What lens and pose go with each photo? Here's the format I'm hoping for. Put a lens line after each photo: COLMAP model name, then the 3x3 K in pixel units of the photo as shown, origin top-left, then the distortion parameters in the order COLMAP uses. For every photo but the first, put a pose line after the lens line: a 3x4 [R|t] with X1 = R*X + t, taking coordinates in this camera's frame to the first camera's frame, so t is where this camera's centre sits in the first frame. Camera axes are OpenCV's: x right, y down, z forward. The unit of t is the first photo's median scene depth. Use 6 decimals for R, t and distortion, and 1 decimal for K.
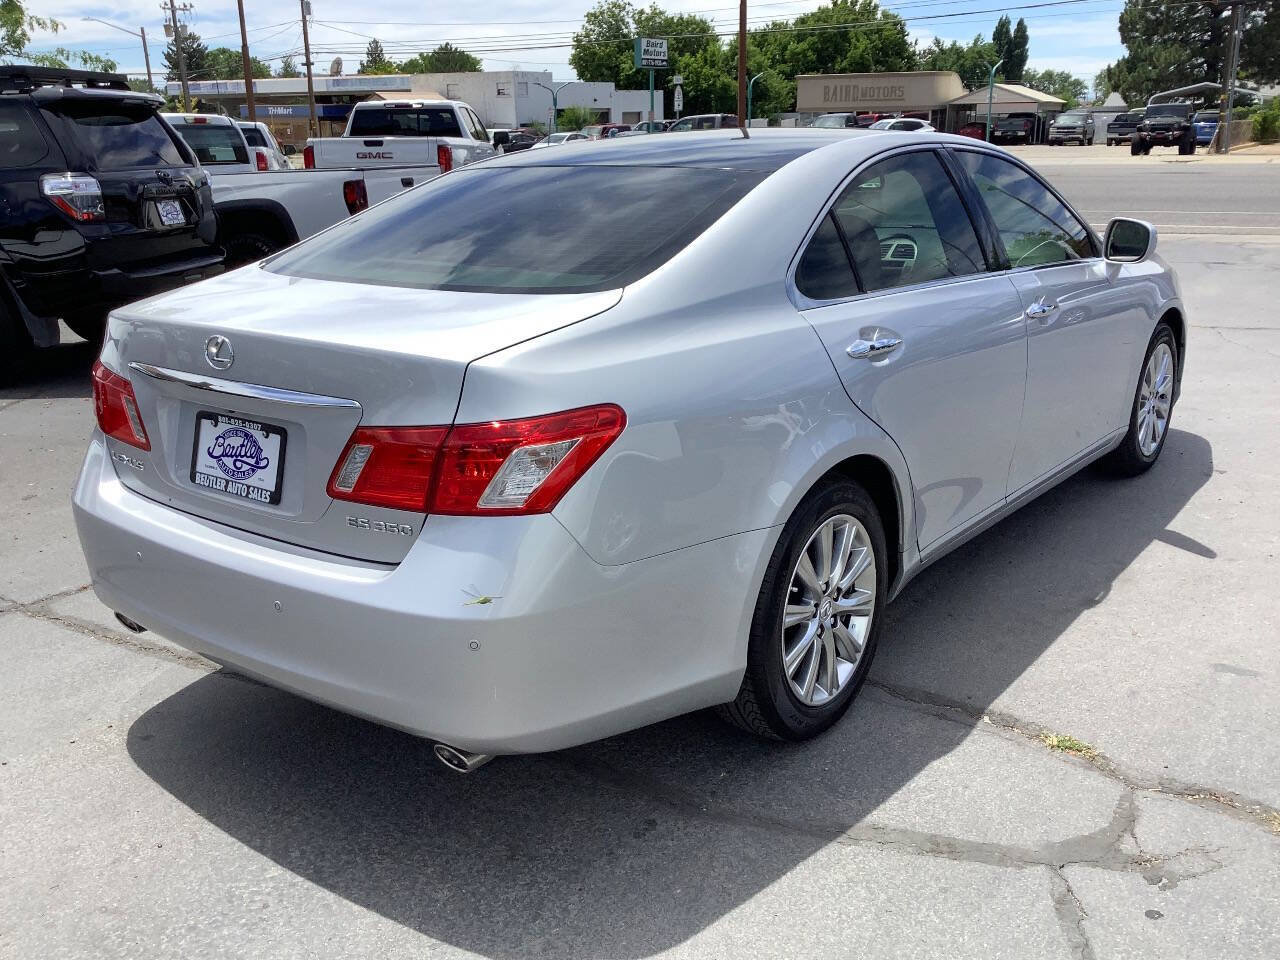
lens RADIAL K [[1179.2, 0, 644.8], [0, 1179.2, 499.3], [0, 0, 1]] dist [0.098686, -0.187823]
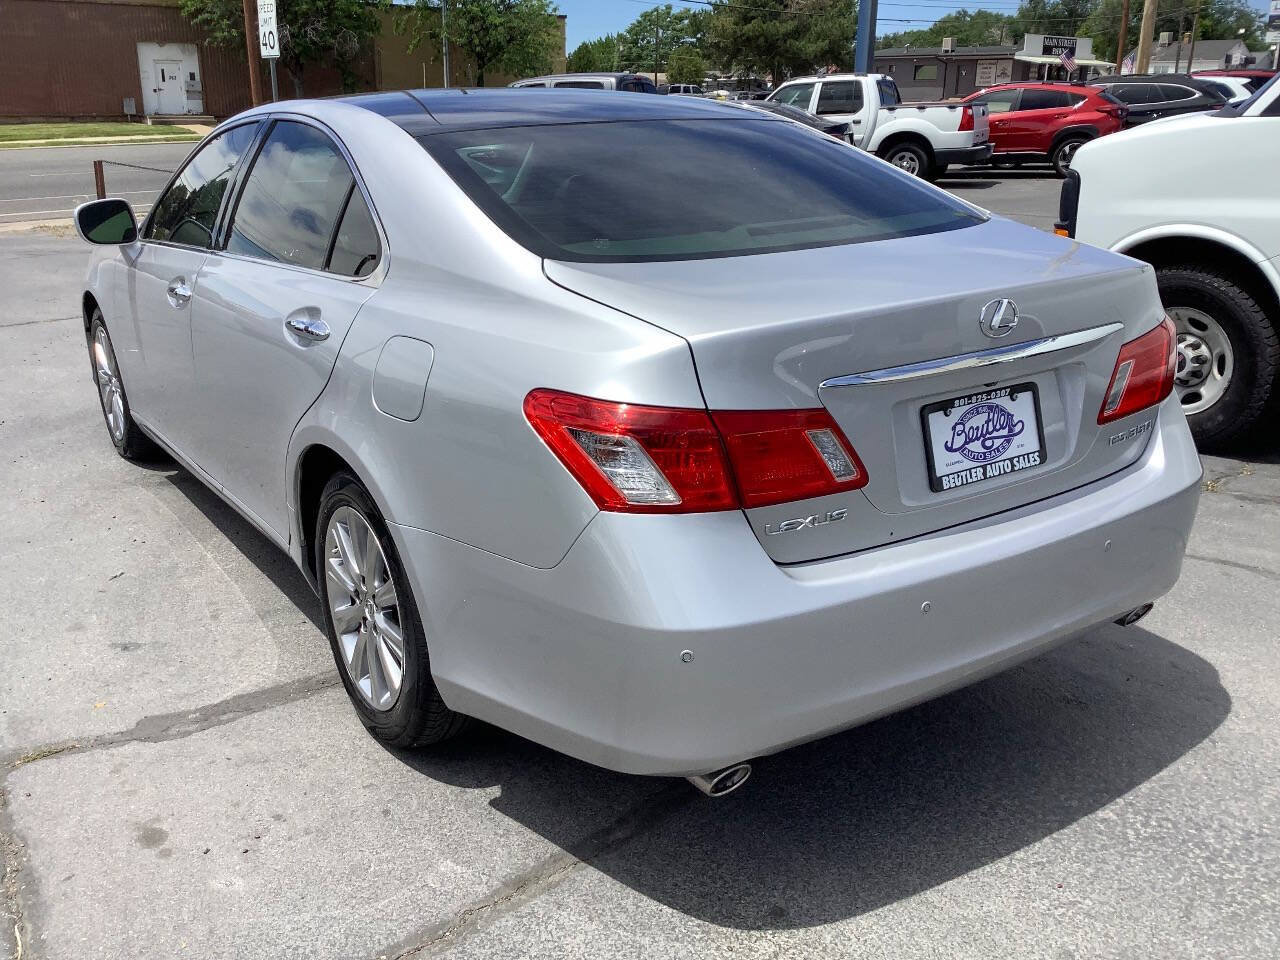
lens RADIAL K [[1160.2, 0, 641.8], [0, 1160.2, 482.8], [0, 0, 1]] dist [0.105894, -0.195016]
pose [[0.305380, -0.282405, 0.909390, -0.811293], [0.289895, 0.937250, 0.193707, -0.163172], [-0.907030, 0.204474, 0.368085, 0.609518]]
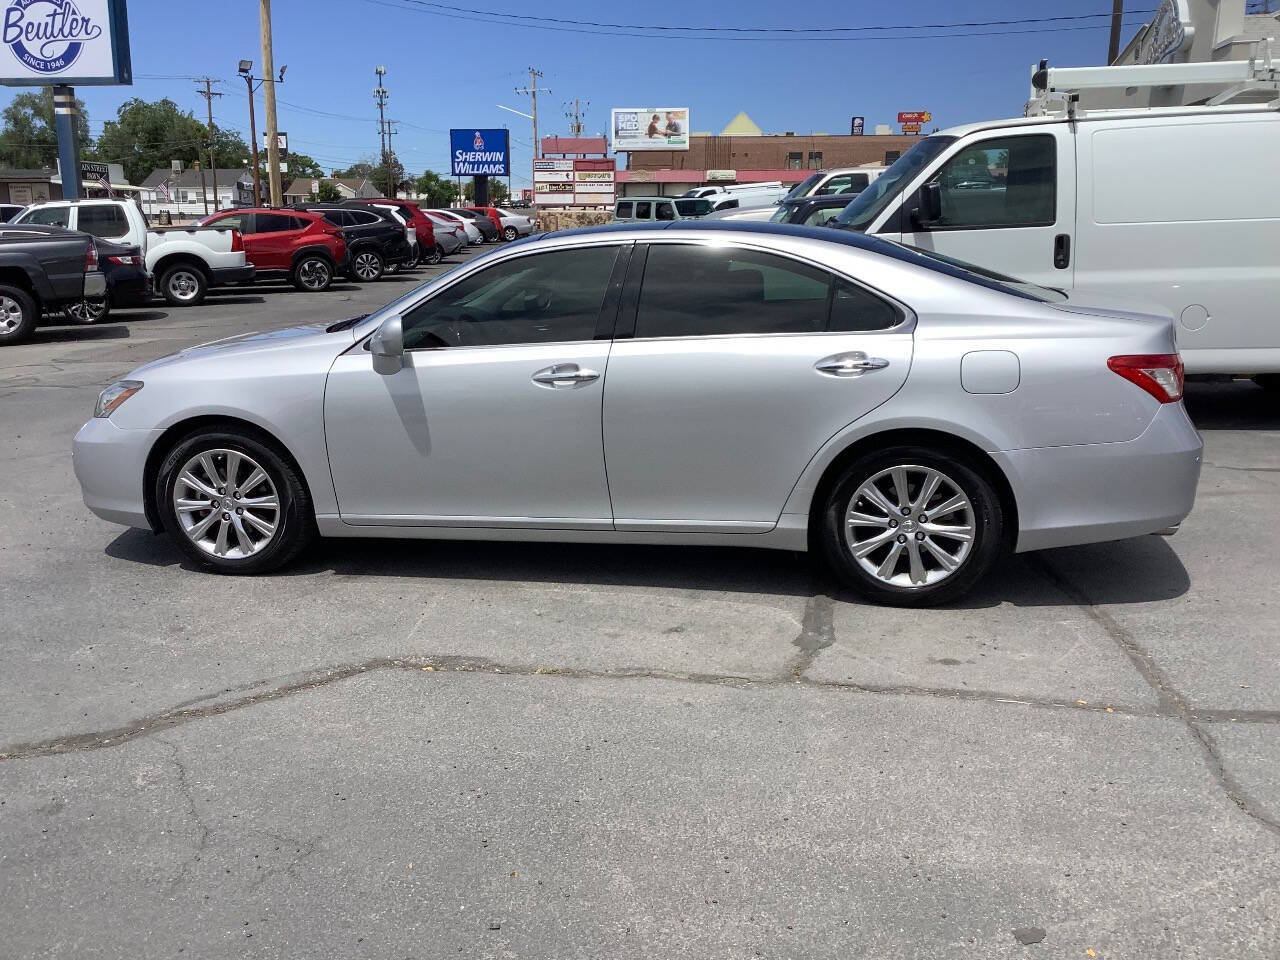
lens RADIAL K [[1178.5, 0, 640.0], [0, 1178.5, 480.0], [0, 0, 1]] dist [0.113400, -0.223609]
pose [[-0.462424, -0.173619, 0.869494, -1.142858], [0.285638, 0.899192, 0.331460, -0.521073], [-0.839389, 0.401635, -0.366216, 1.695989]]
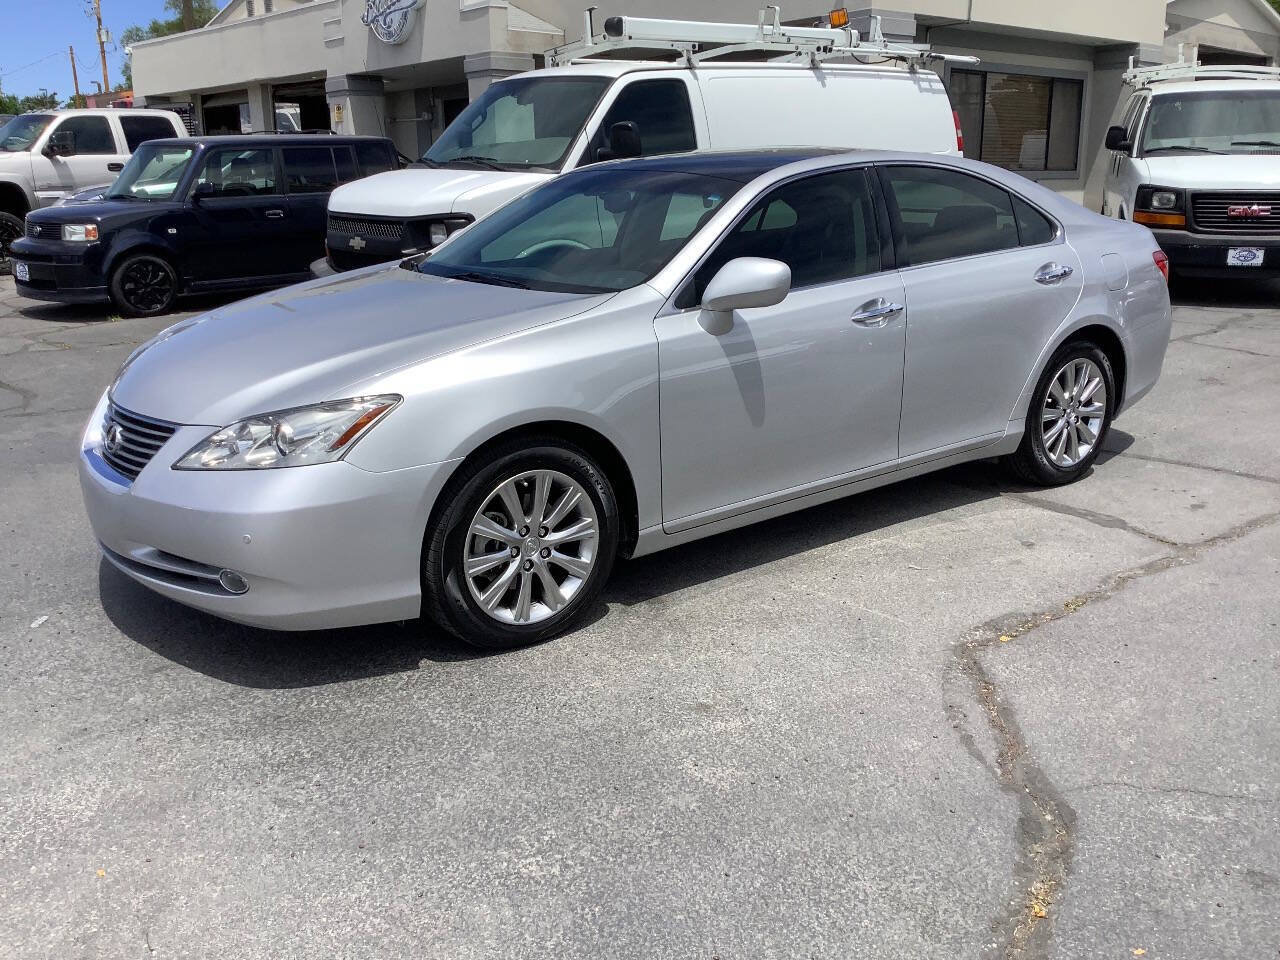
lens RADIAL K [[1160.2, 0, 641.8], [0, 1160.2, 482.8], [0, 0, 1]] dist [0.105894, -0.195016]
pose [[-0.970556, -0.036008, 0.238168, -0.072040], [0.099781, 0.839835, 0.533592, -0.715192], [-0.219236, 0.541645, -0.811515, 2.312732]]
